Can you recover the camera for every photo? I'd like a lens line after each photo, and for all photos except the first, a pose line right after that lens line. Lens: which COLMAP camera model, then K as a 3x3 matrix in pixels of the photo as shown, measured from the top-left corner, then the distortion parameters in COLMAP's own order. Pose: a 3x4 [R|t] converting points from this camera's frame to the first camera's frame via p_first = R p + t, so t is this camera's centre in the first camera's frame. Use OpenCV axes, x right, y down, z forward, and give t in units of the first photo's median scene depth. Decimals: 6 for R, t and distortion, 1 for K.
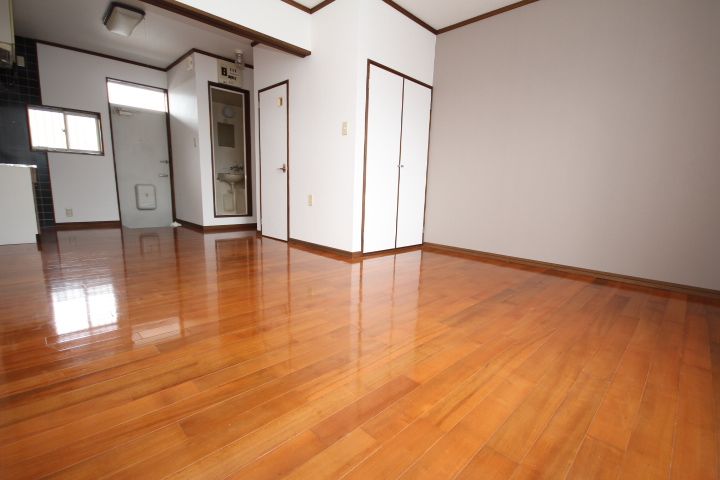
lens RADIAL K [[331.9, 0, 360.4], [0, 331.9, 239.5], [0, 0, 1]] dist [0.004183, 0.000317]
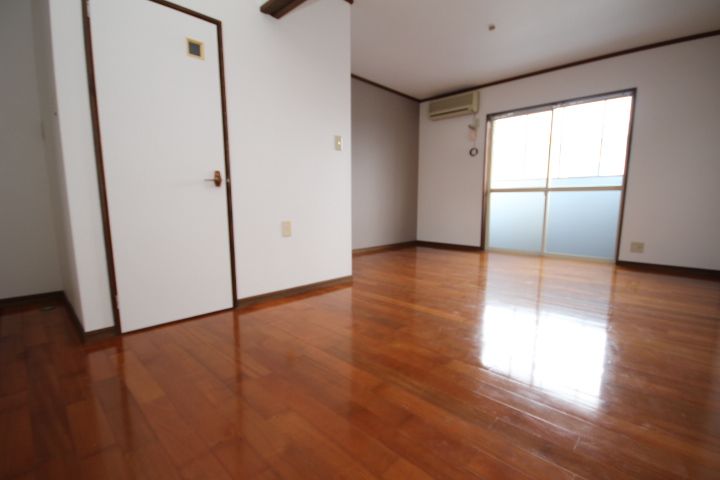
lens RADIAL K [[331.9, 0, 367.1], [0, 331.9, 253.3], [0, 0, 1]] dist [0.004183, 0.000317]
pose [[-0.035167, -0.172982, 0.984297, -0.796377], [0.170015, 0.969514, 0.176458, -0.151325], [-0.984814, 0.173551, -0.004686, 0.782057]]
